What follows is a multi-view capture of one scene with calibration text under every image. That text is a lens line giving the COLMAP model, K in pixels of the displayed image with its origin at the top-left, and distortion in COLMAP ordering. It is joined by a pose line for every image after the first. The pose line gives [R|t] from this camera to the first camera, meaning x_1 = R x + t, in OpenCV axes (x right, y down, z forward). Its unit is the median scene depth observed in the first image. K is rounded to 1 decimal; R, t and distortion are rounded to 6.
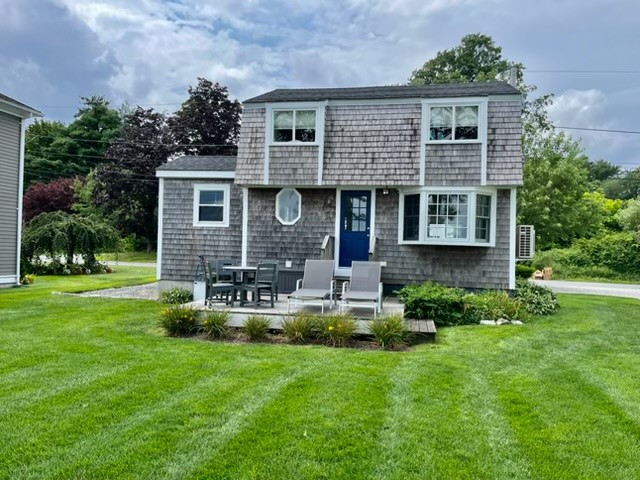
lens RADIAL K [[535.2, 0, 318.3], [0, 535.2, 241.2], [0, 0, 1]] dist [0.103618, 0.003508]
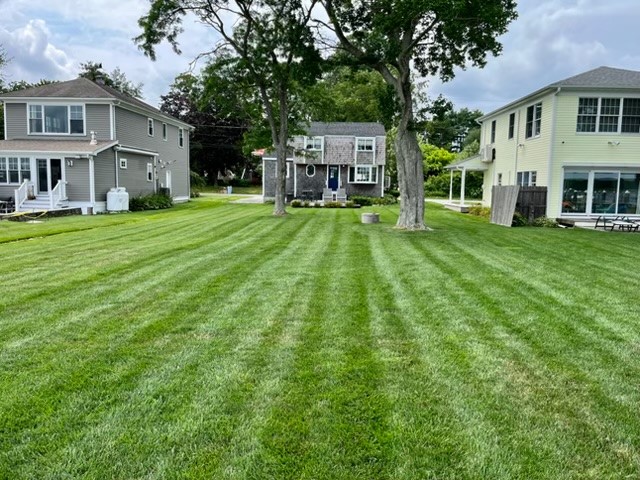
lens RADIAL K [[535.2, 0, 321.1], [0, 535.2, 240.3], [0, 0, 1]] dist [0.103618, 0.003508]
pose [[0.987538, -0.027195, 0.155011, -0.497714], [0.007461, 0.991939, 0.126495, -0.060615], [-0.157201, -0.123762, 0.979781, -2.071234]]
